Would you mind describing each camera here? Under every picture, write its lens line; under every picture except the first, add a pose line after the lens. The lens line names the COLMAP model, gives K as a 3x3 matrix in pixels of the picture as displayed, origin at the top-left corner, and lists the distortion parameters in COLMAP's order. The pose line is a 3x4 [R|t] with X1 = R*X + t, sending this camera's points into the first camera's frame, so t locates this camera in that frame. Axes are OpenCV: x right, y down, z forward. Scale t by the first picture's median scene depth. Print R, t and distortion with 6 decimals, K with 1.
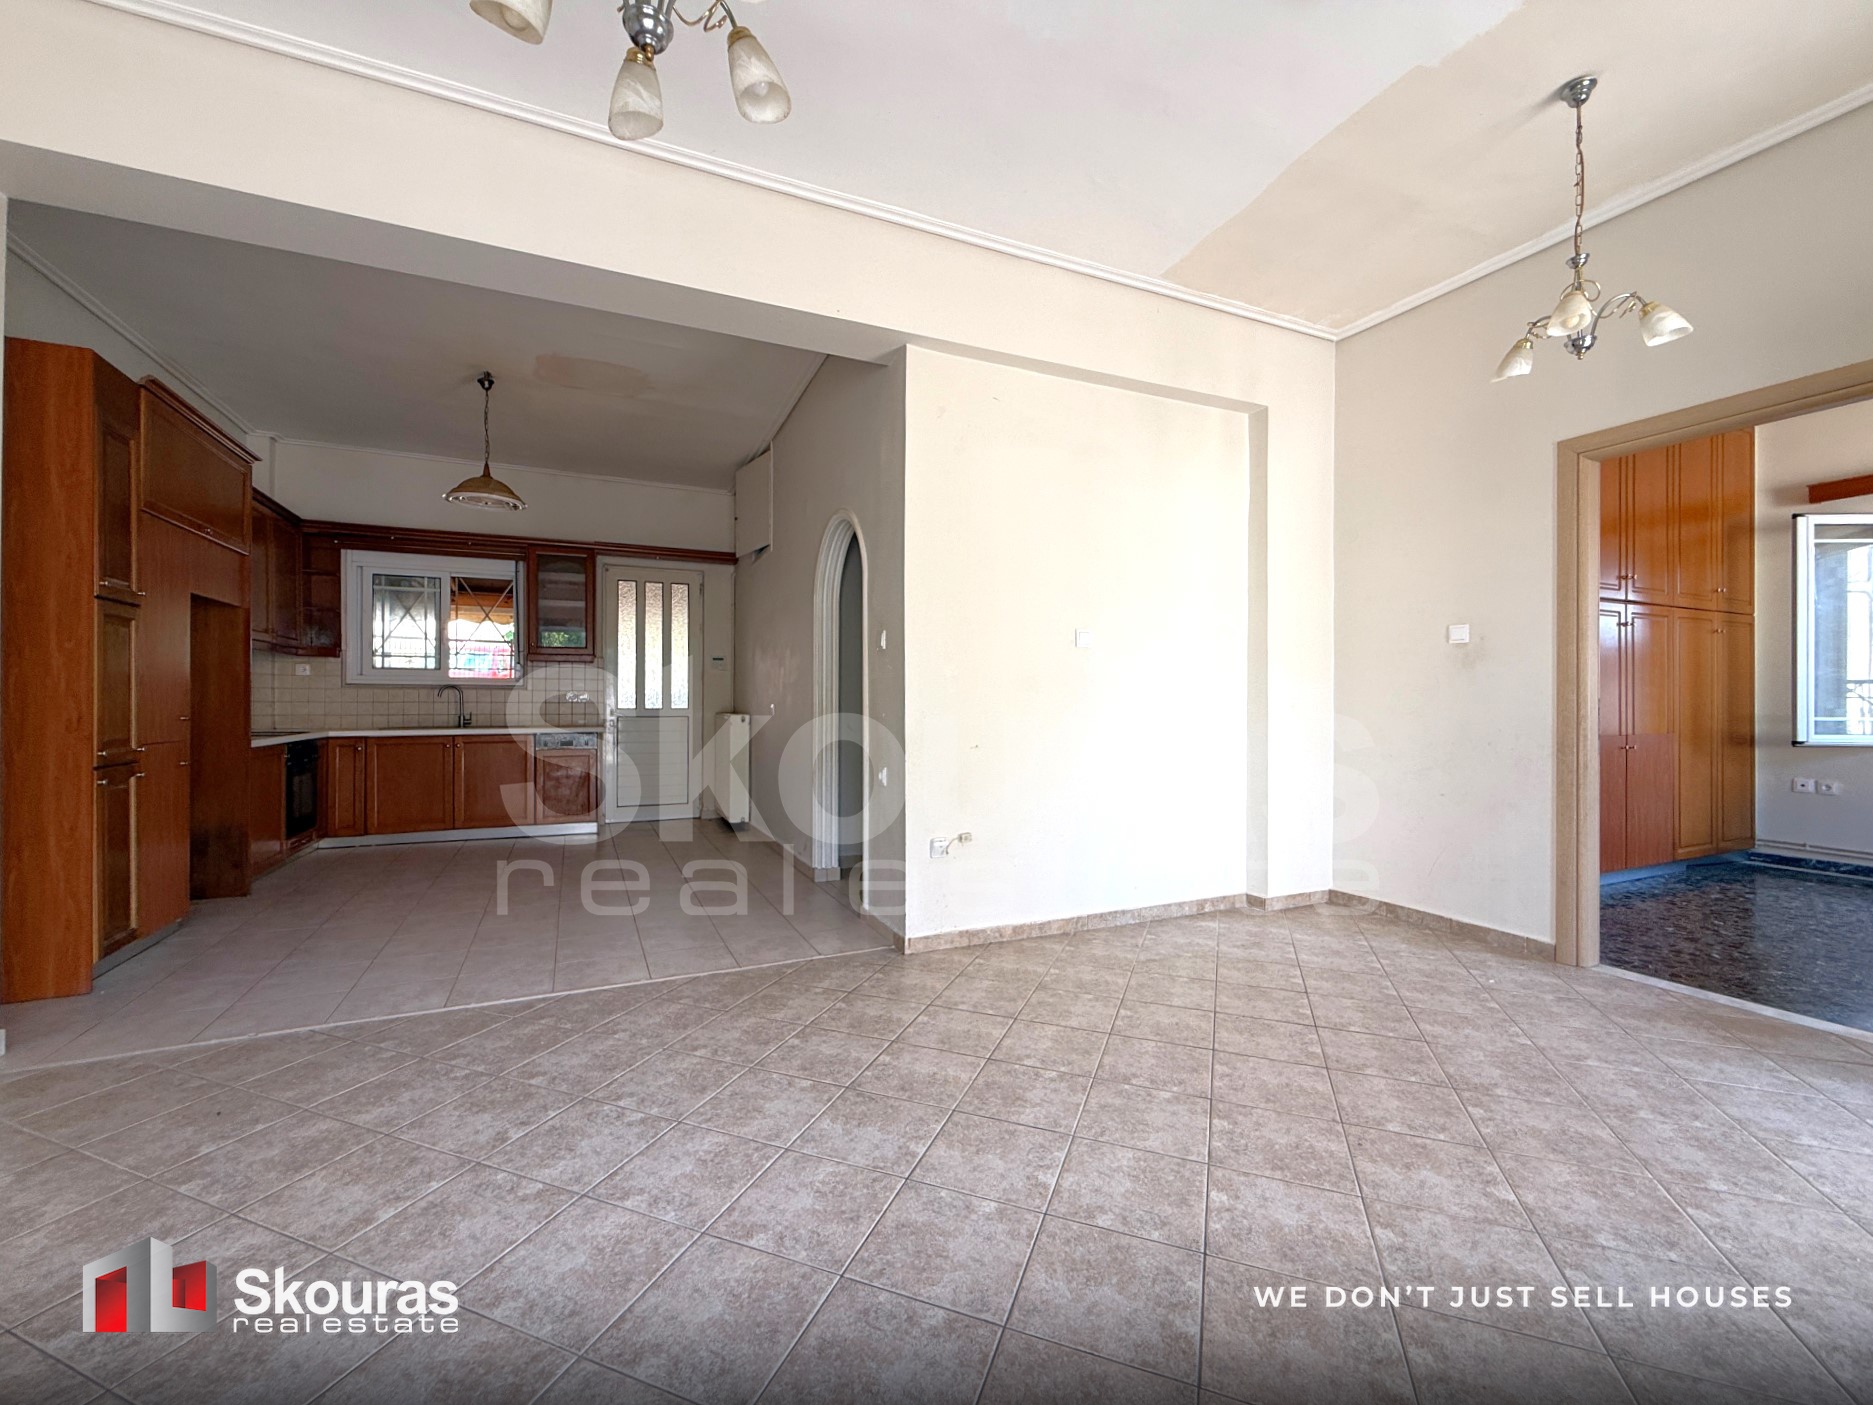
lens RADIAL K [[762.2, 0, 927.0], [0, 762.2, 700.7], [0, 0, 1]] dist [-0.000623, 0.000243]
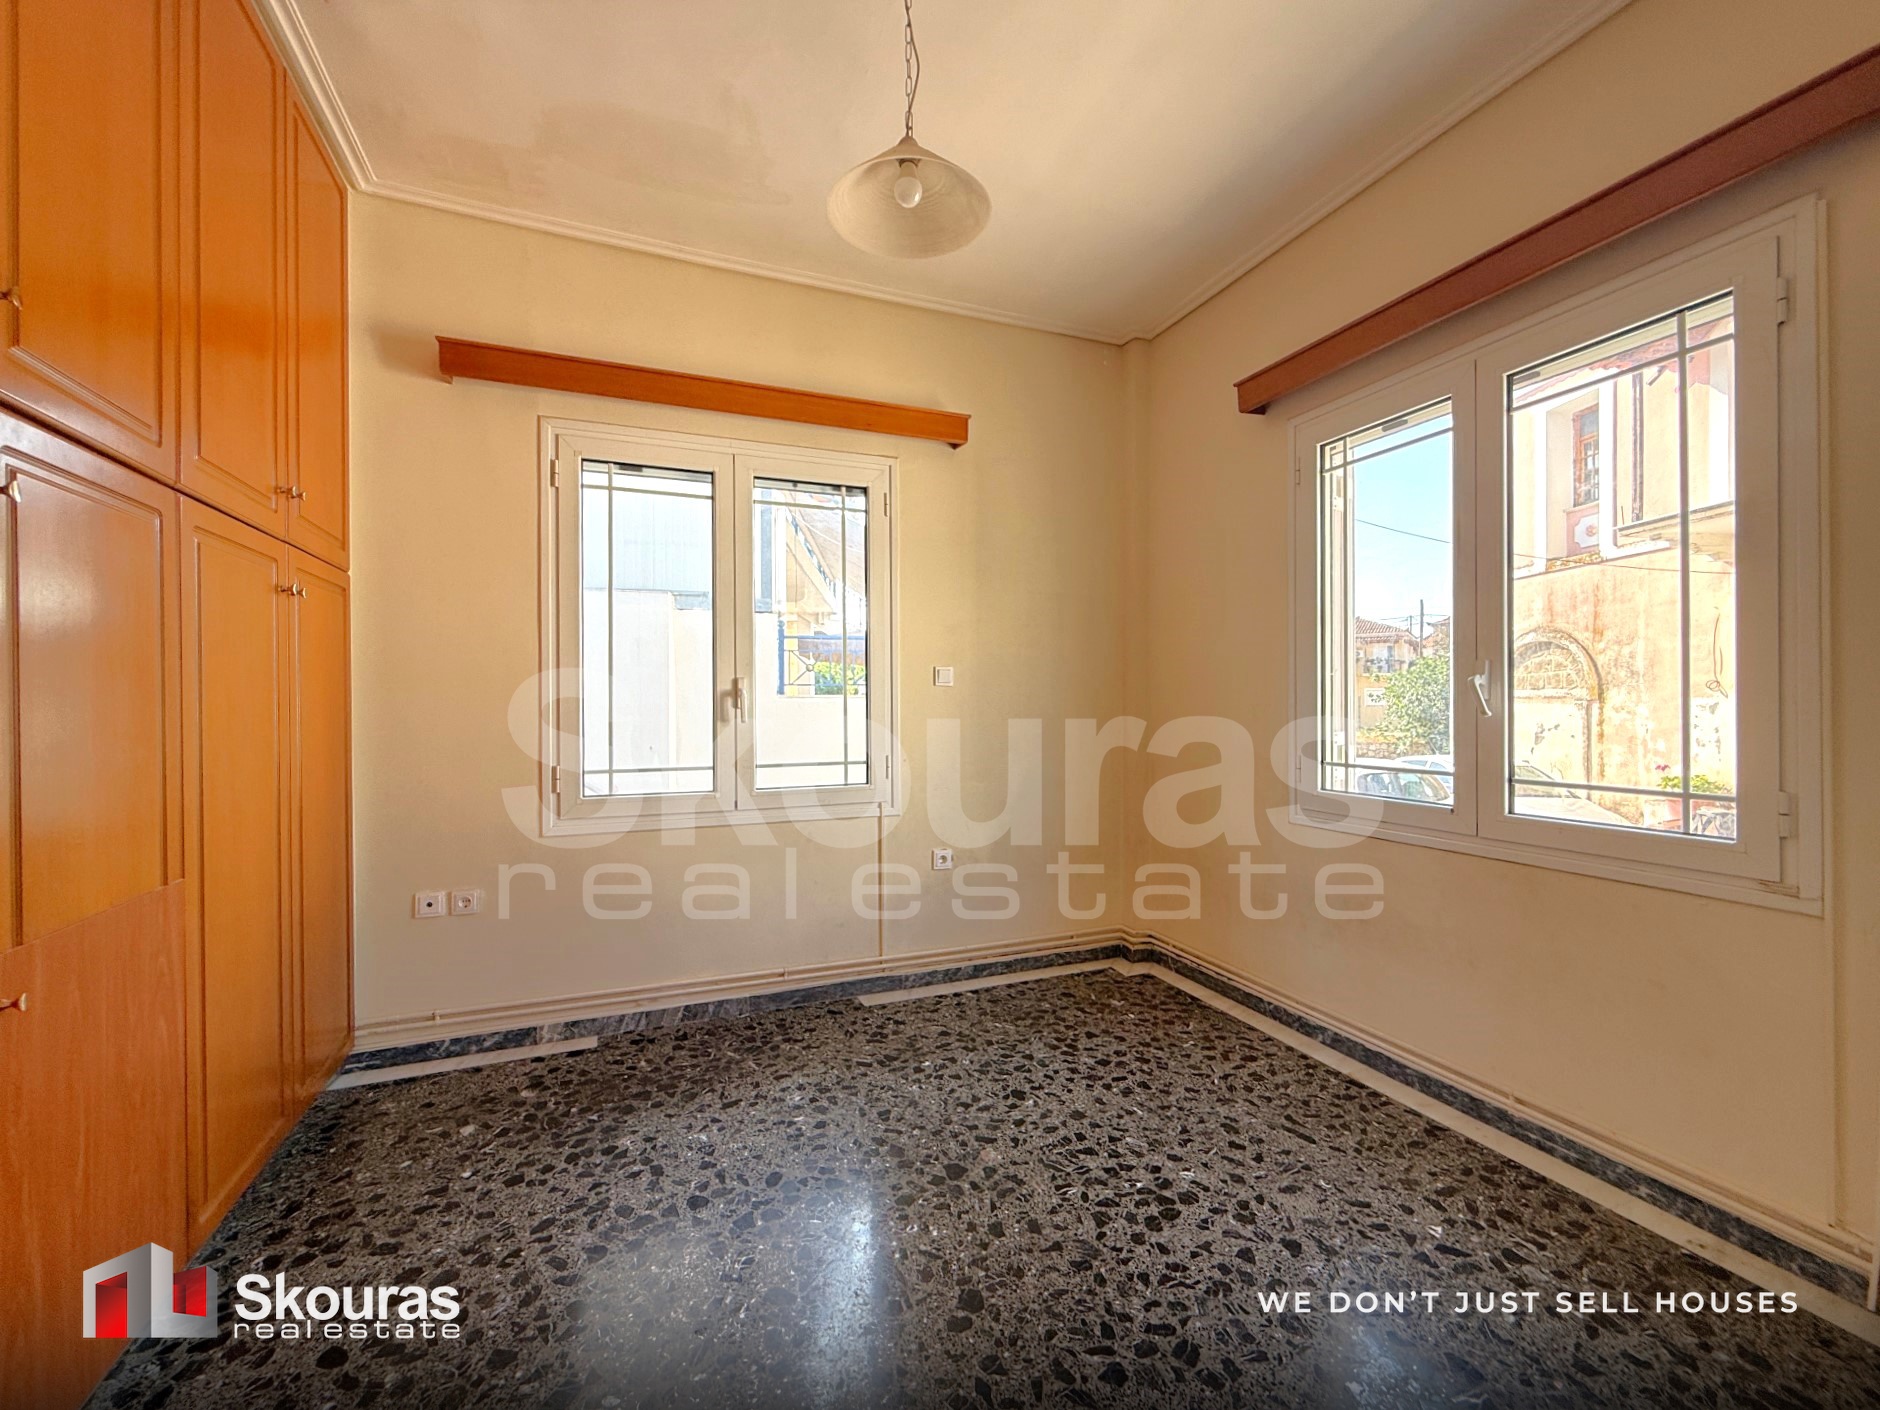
lens RADIAL K [[765.0, 0, 930.5], [0, 765.0, 703.2], [0, 0, 1]] dist [-0.000623, 0.000243]
pose [[0.028744, -0.003237, 0.999582, 0.617559], [0.008009, 0.999963, 0.003008, -0.027743], [-0.999555, 0.007919, 0.028769, 0.624484]]
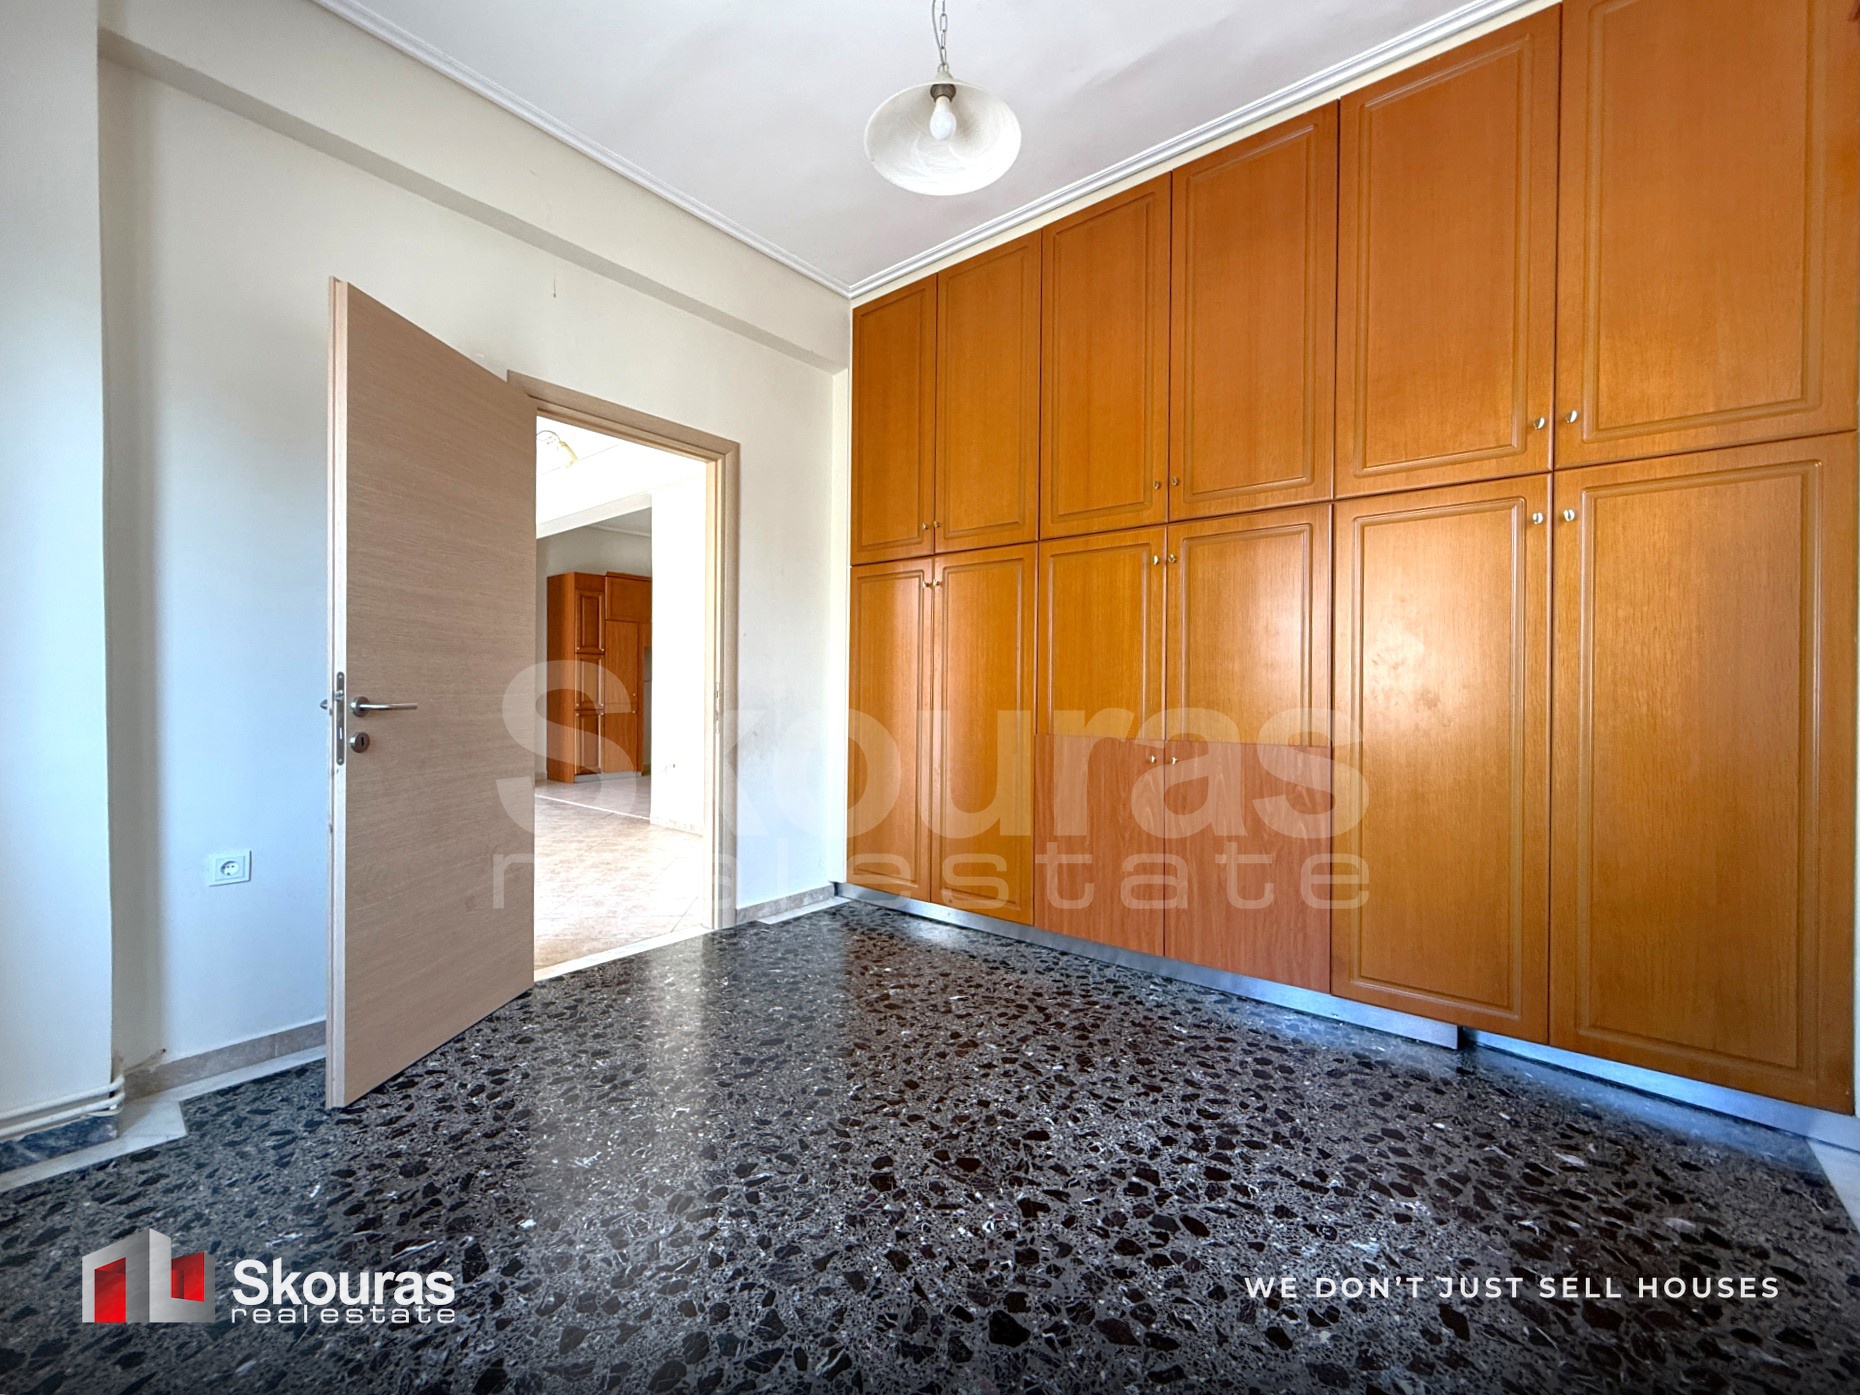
lens RADIAL K [[766.9, 0, 922.7], [0, 766.9, 695.2], [0, 0, 1]] dist [-0.000842, 0.000161]
pose [[0.446380, 0.003558, -0.894837, 1.229136], [-0.007970, 0.999968, 0.000000, 0.009461], [0.894808, 0.007132, 0.446394, 0.486194]]
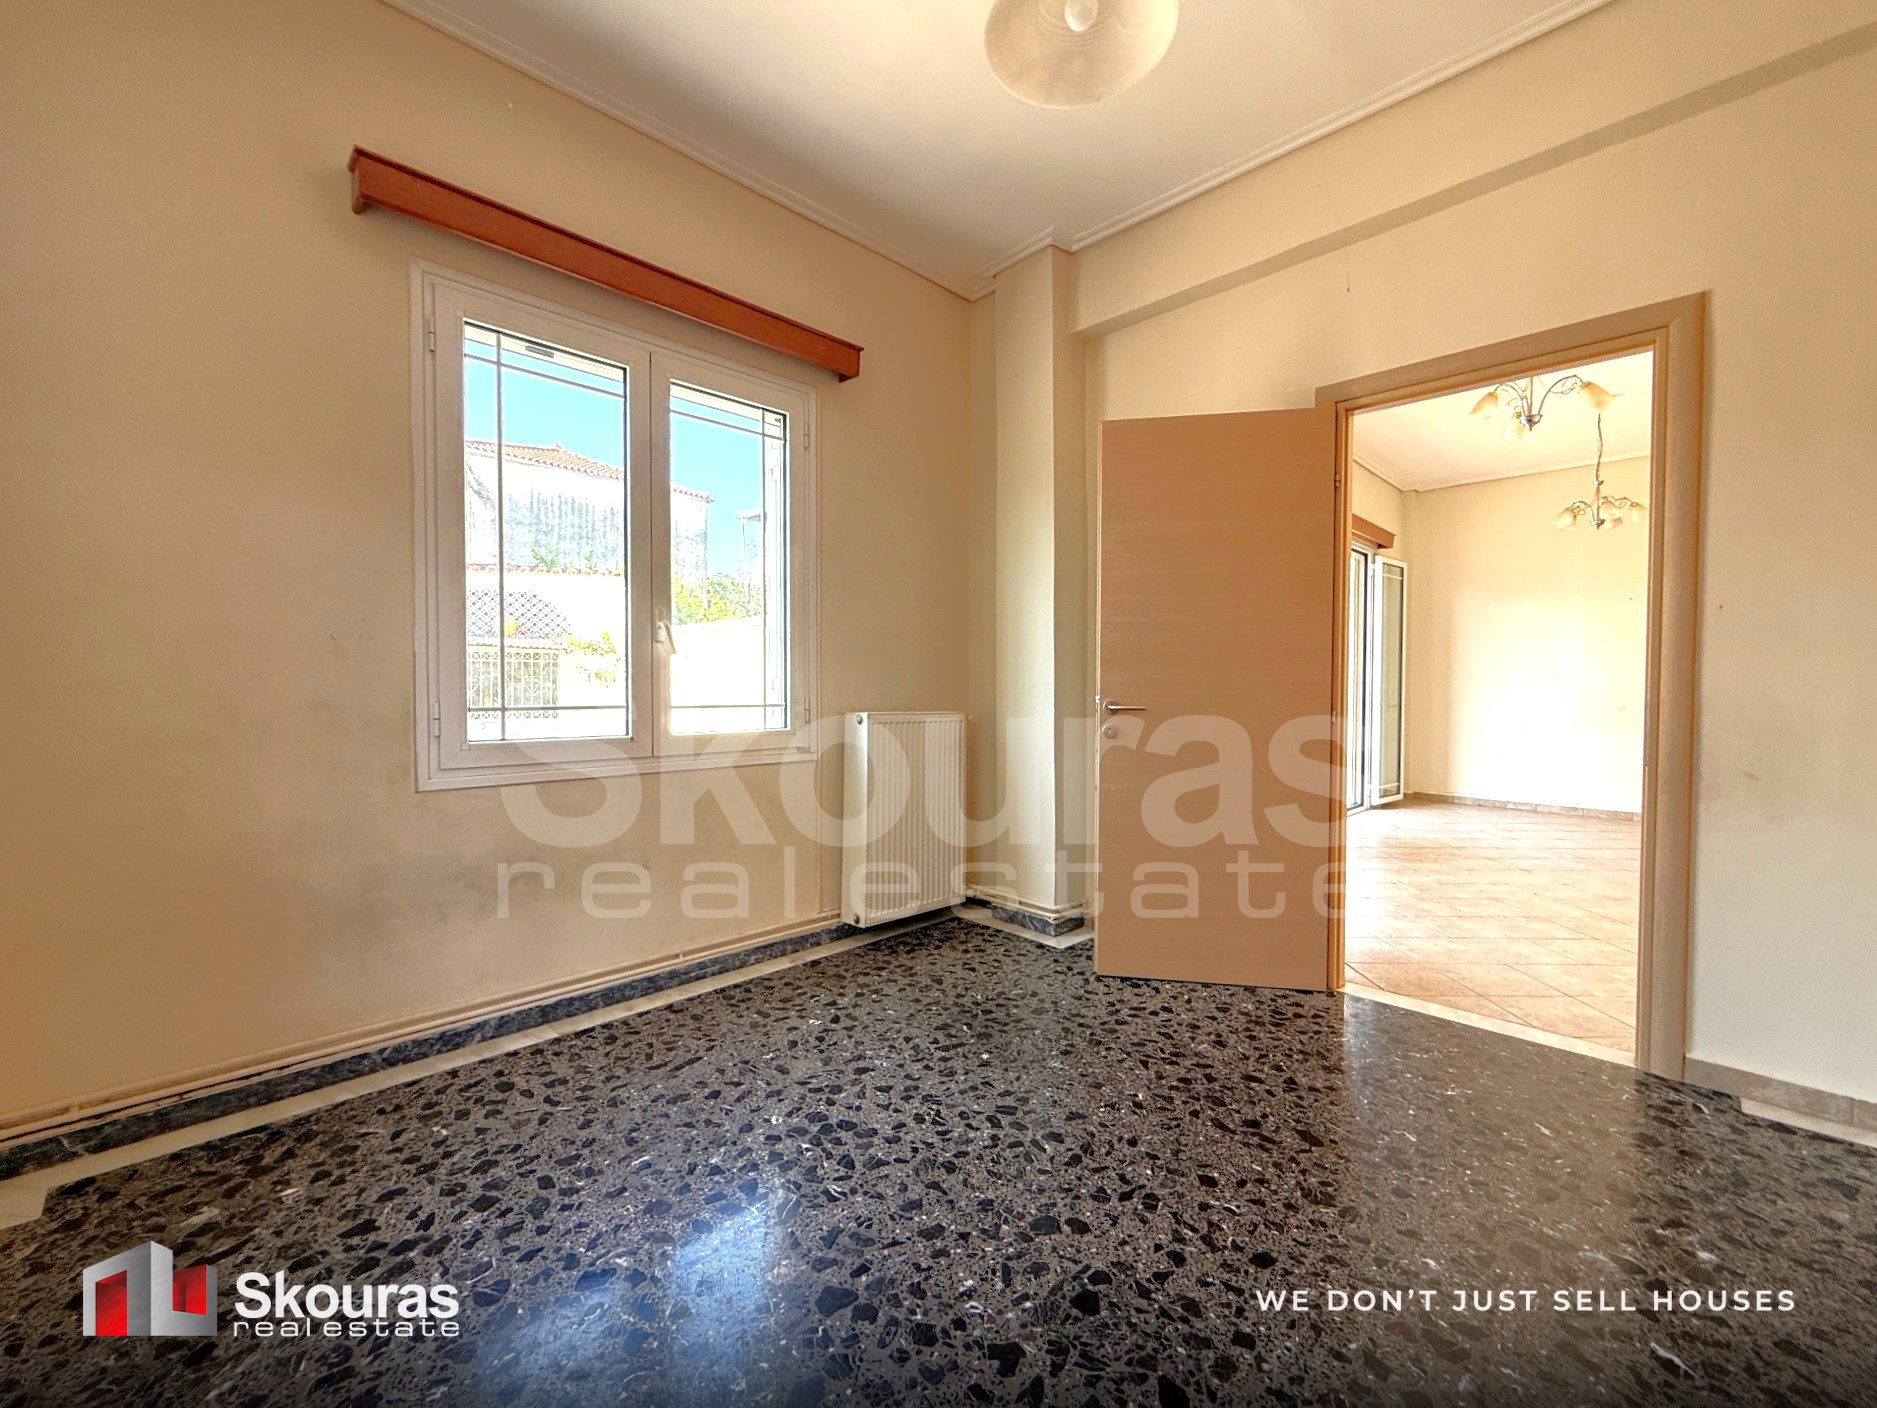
lens RADIAL K [[763.8, 0, 929.0], [0, 763.8, 702.2], [0, 0, 1]] dist [-0.000623, 0.000243]
pose [[-0.934720, -0.000333, -0.355384, 1.081120], [-0.008485, 0.999735, 0.021380, 0.002389], [0.355283, 0.023000, -0.934476, 0.882226]]
